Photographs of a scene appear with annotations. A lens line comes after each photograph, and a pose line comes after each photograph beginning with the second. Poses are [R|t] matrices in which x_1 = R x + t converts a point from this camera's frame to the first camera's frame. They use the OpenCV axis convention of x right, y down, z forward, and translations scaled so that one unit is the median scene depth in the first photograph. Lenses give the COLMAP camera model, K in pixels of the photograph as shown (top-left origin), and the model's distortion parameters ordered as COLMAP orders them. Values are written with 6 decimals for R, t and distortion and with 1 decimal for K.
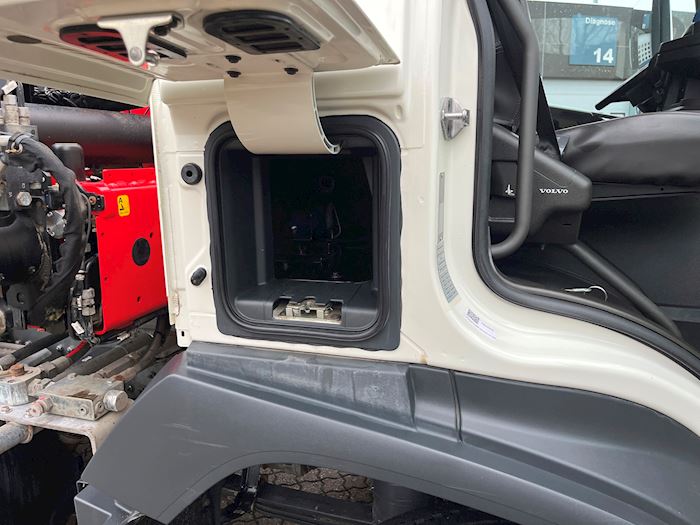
lens RADIAL K [[517.8, 0, 347.7], [0, 517.8, 261.2], [0, 0, 1]] dist [-0.000981, -0.026234]
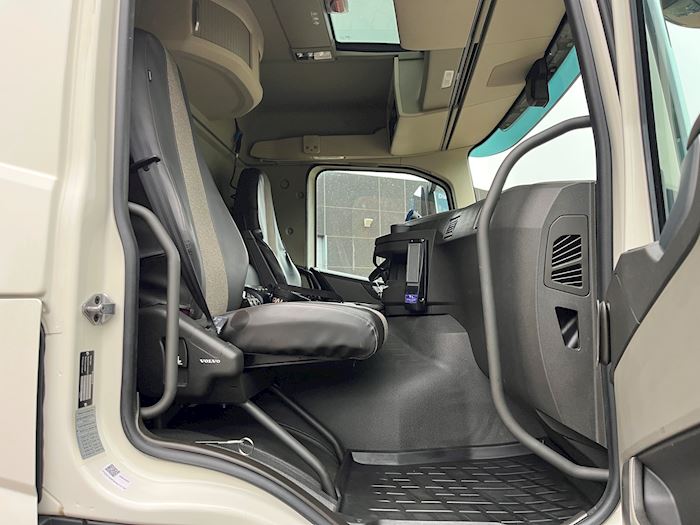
lens RADIAL K [[517.8, 0, 353.7], [0, 517.8, 263.5], [0, 0, 1]] dist [-0.000981, -0.026234]
pose [[0.975429, 0.020838, 0.219325, 0.499039], [0.042506, 0.959013, -0.280156, 0.005661], [-0.216174, 0.282595, 0.934563, -0.364408]]
